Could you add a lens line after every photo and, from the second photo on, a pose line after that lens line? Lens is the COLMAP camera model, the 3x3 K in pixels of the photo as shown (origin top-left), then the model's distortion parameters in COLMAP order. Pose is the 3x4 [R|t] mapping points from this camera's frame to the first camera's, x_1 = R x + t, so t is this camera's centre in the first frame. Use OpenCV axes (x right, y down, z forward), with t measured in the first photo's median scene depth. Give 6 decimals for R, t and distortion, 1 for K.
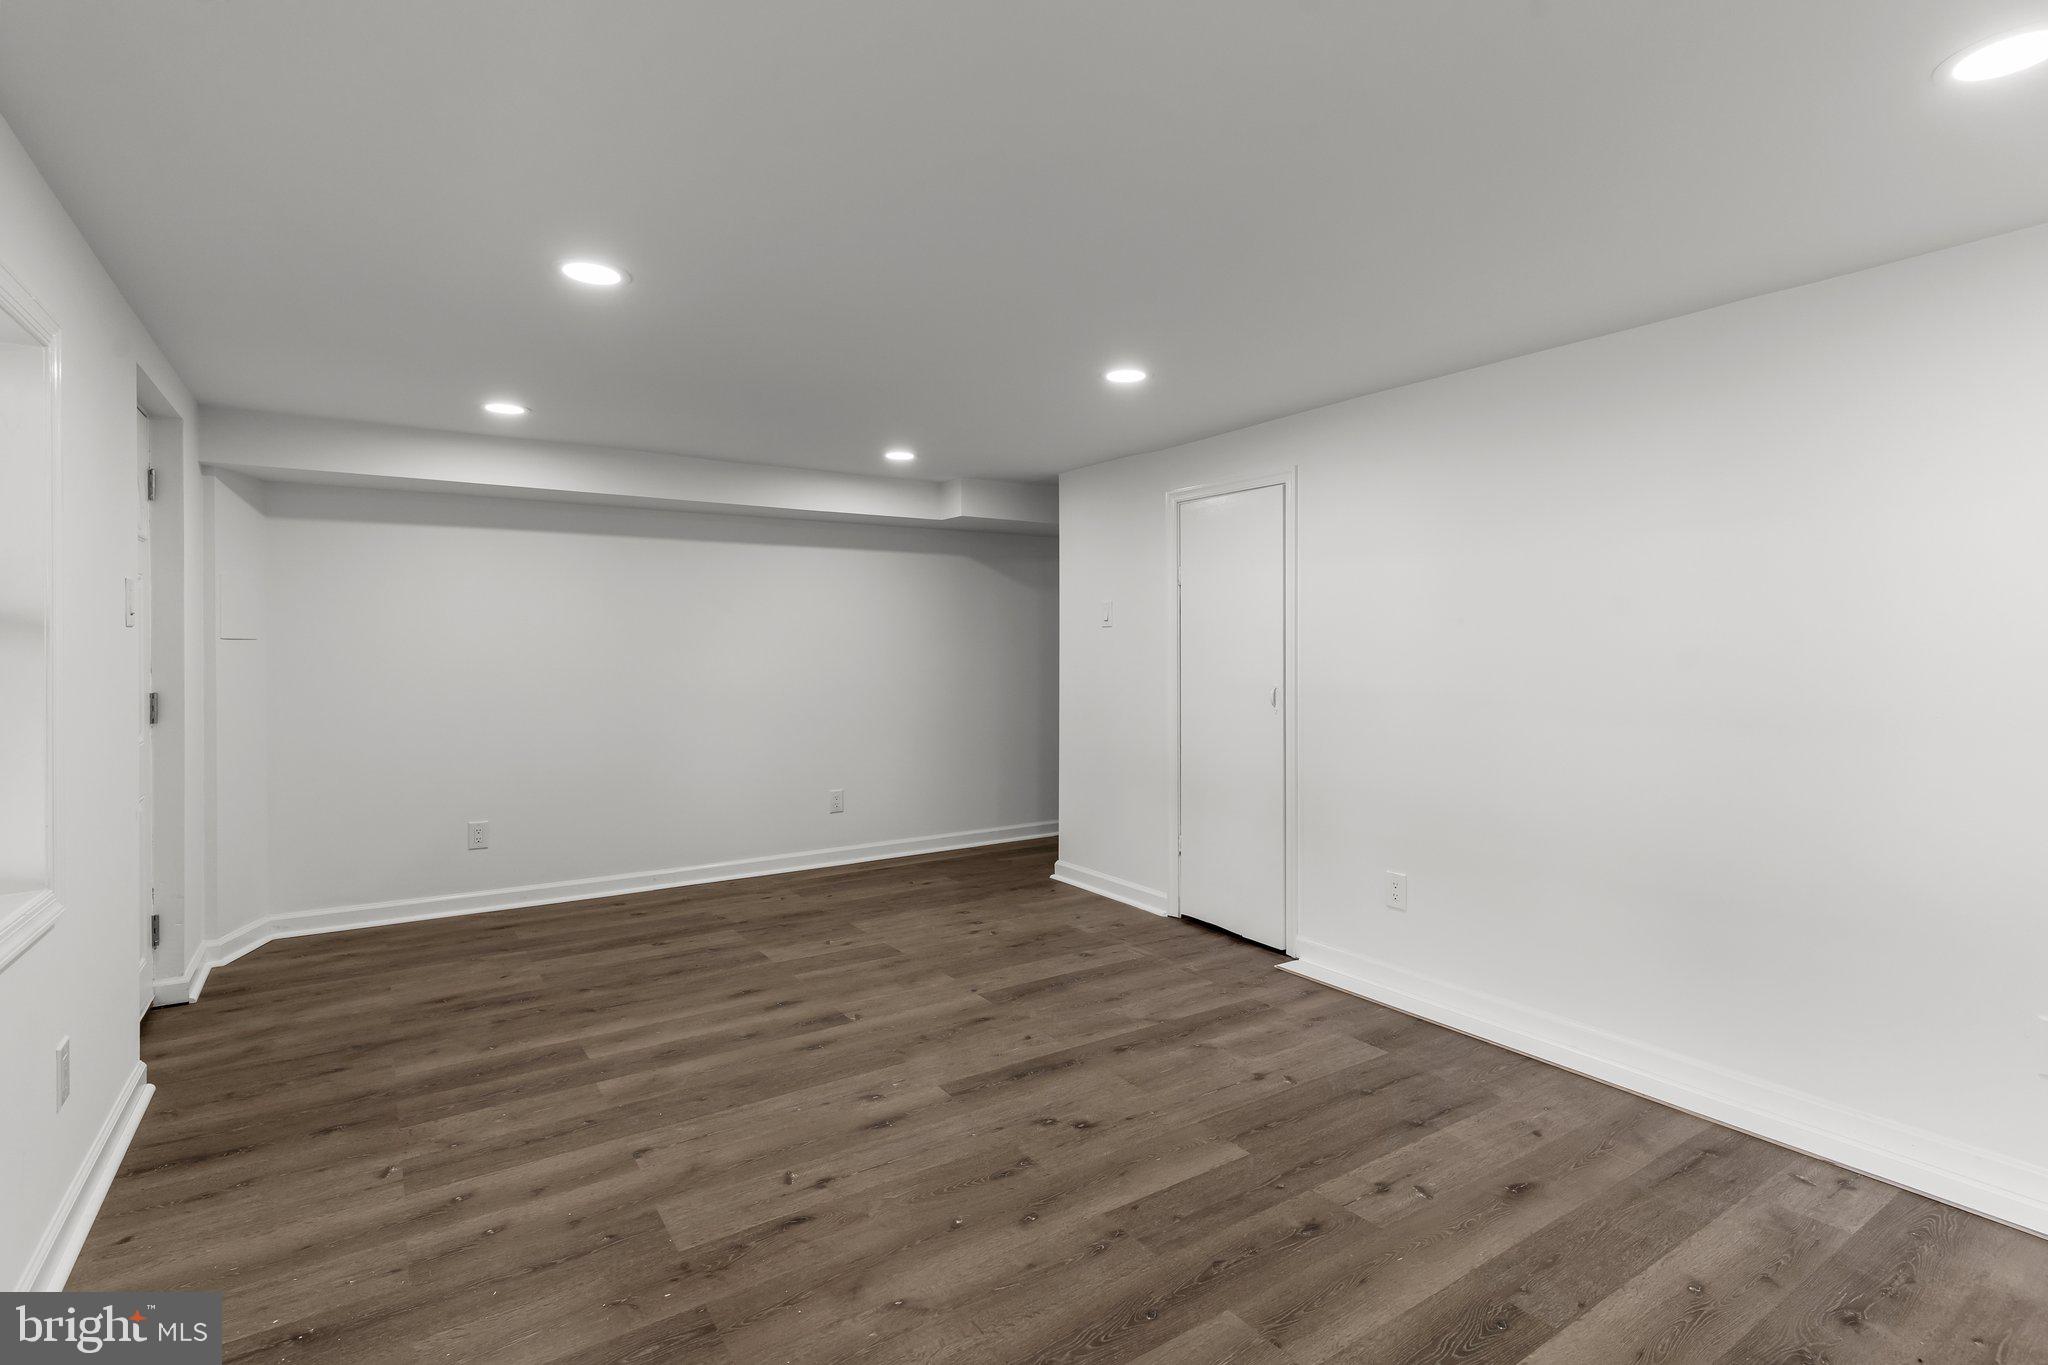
lens RADIAL K [[976.9, 0, 1025.4], [0, 976.9, 670.4], [0, 0, 1]] dist [0.003144, -0.000674]
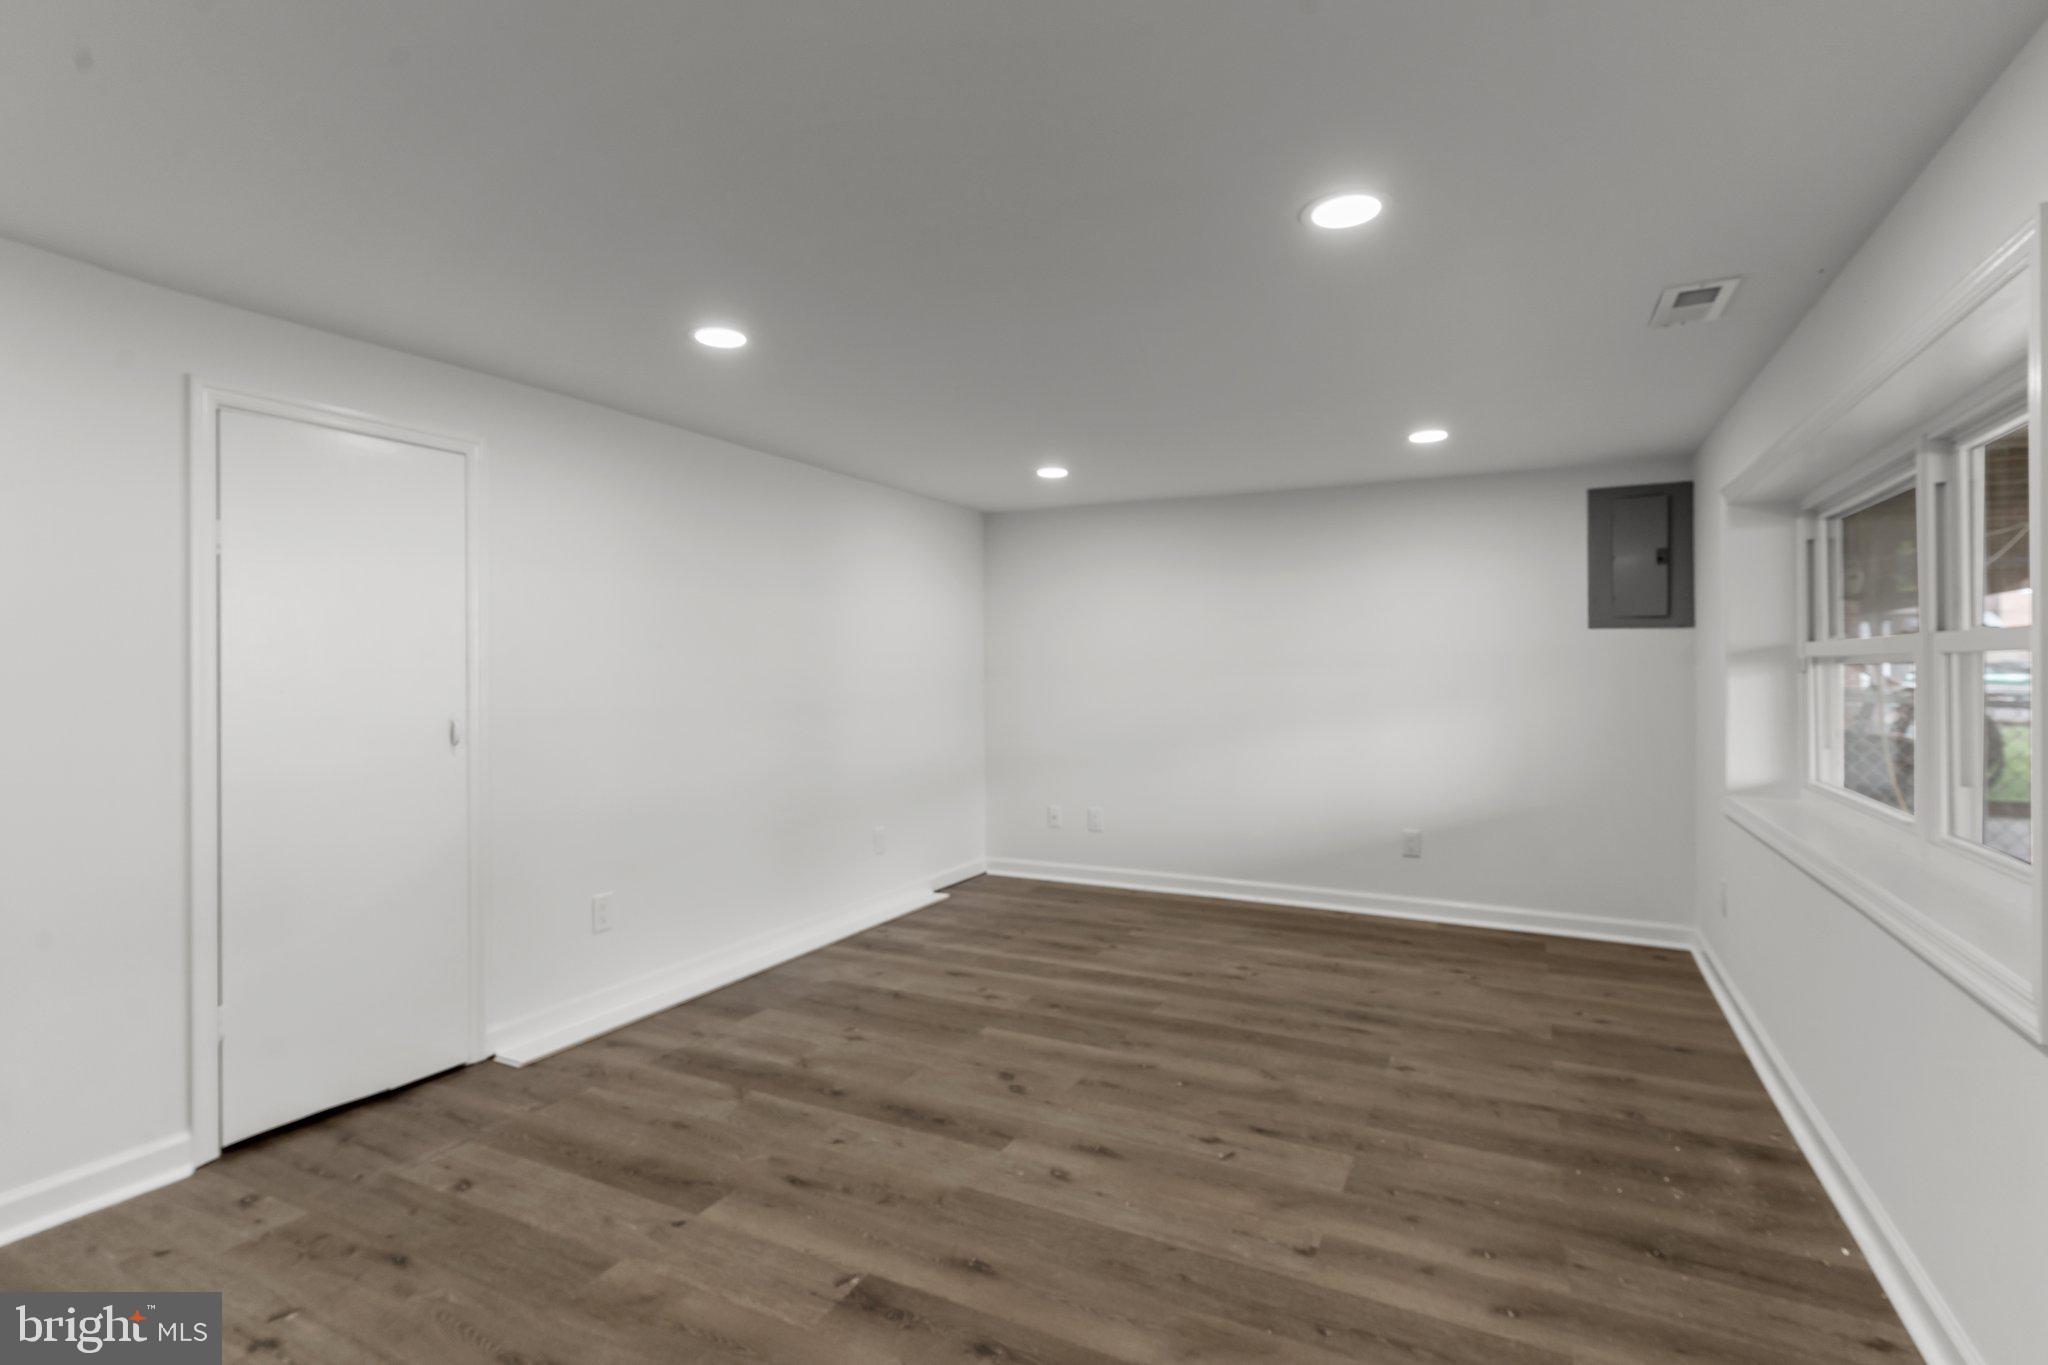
lens RADIAL K [[976.9, 0, 1025.4], [0, 976.9, 670.4], [0, 0, 1]] dist [0.003144, -0.000674]
pose [[-0.482608, -0.000887, 0.875836, -0.899084], [0.022089, 0.999669, 0.013185, -0.030651], [-0.875558, 0.025710, -0.482429, 1.416751]]
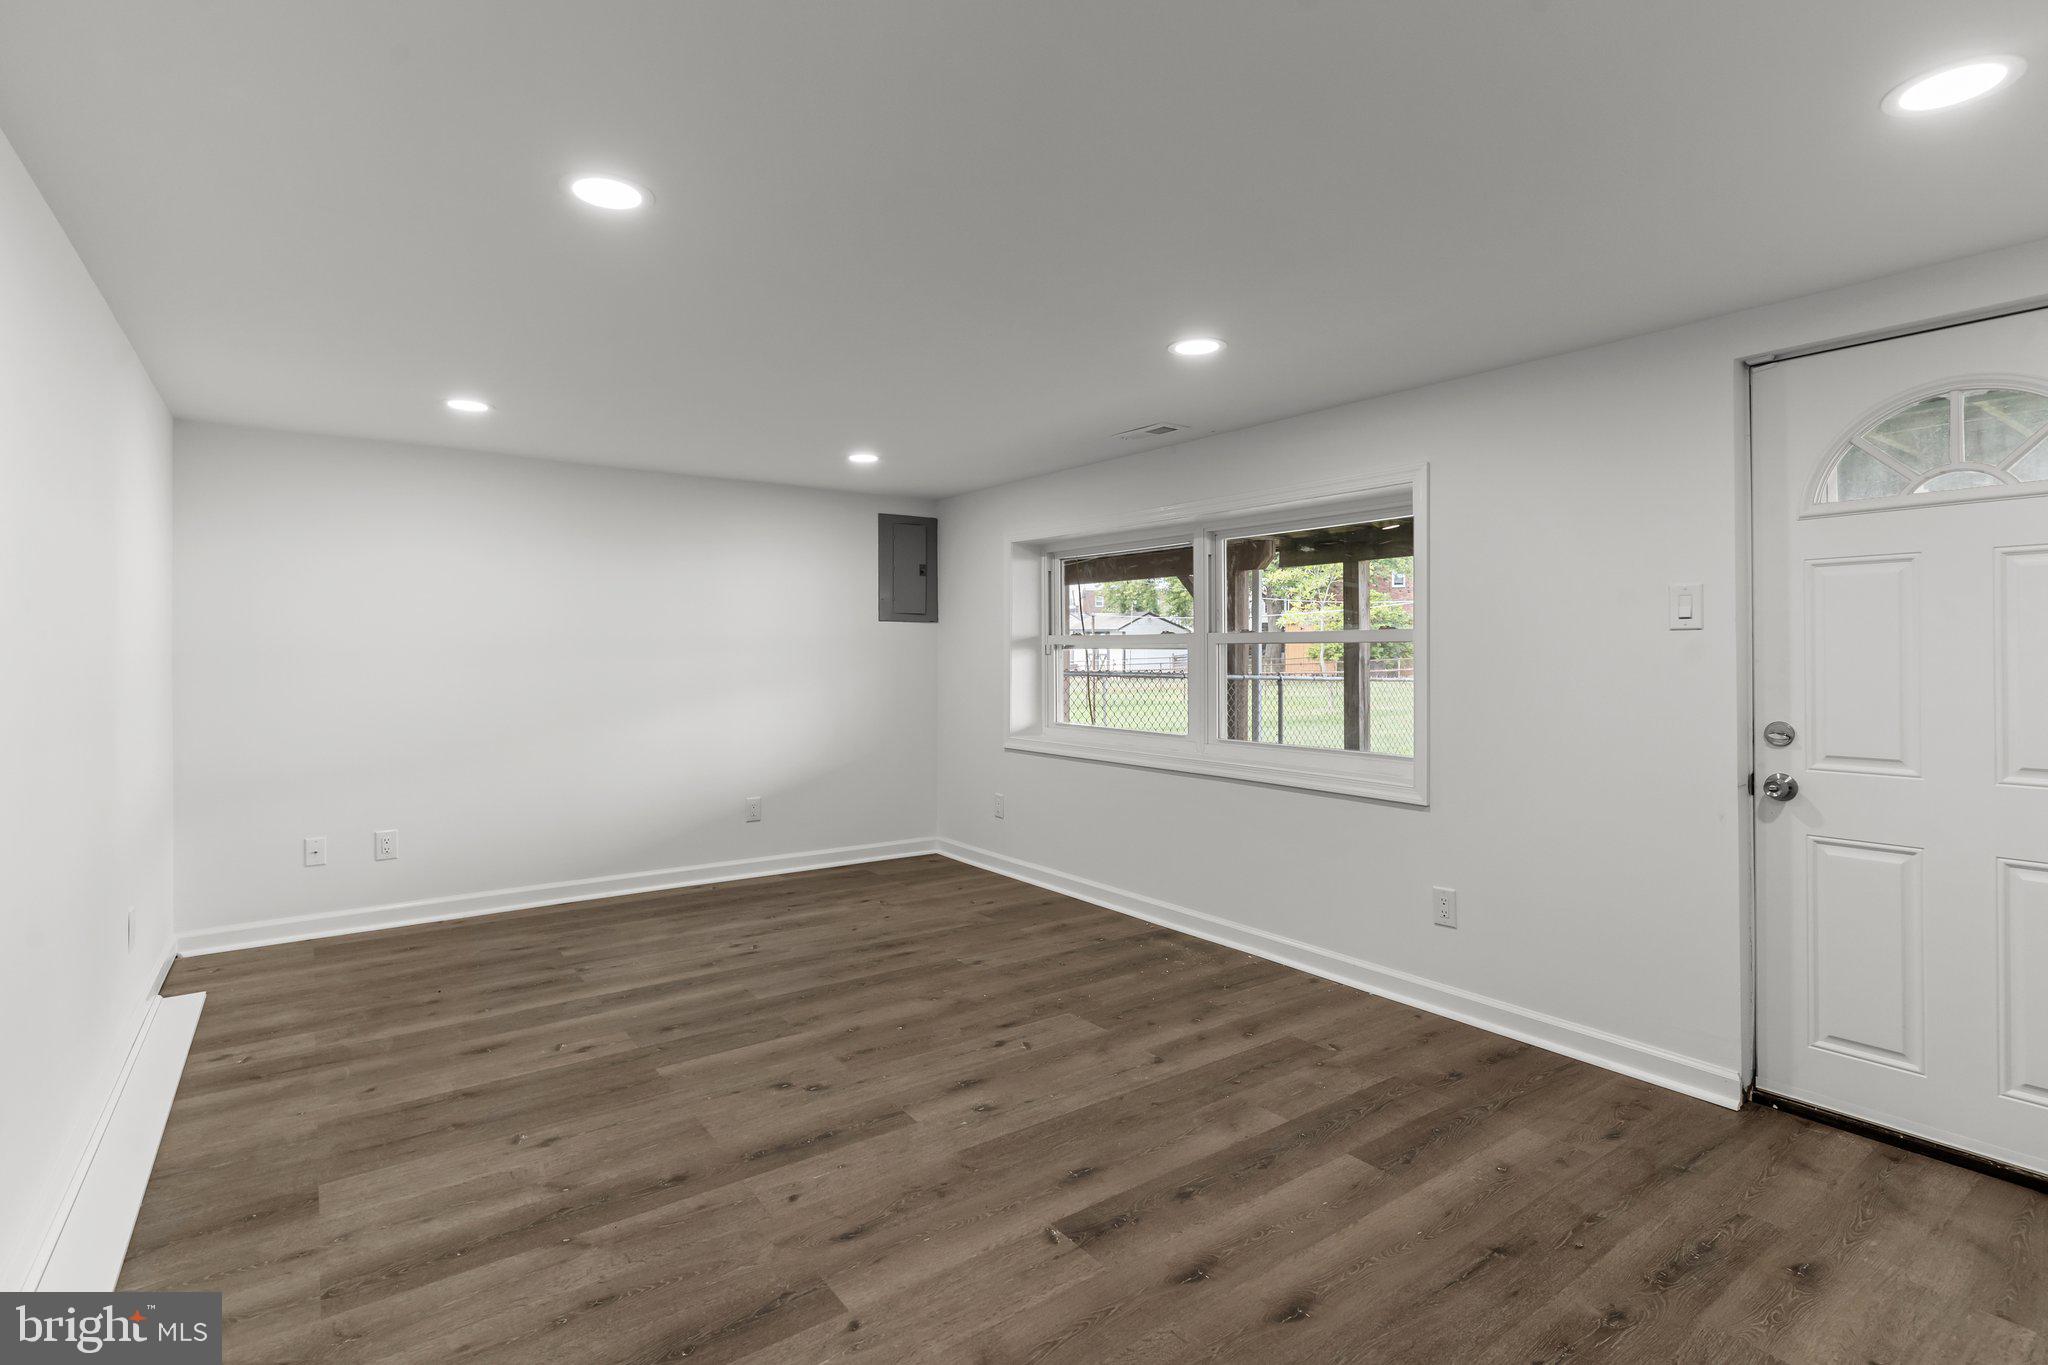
lens RADIAL K [[985.5, 0, 1017.5], [0, 985.5, 644.9], [0, 0, 1]] dist [-0.001492, -0.000220]
pose [[-0.999551, -0.000789, -0.029959, -0.156962], [-0.001308, 0.999850, 0.017299, -0.043622], [0.029941, 0.017331, -0.999401, 1.944277]]
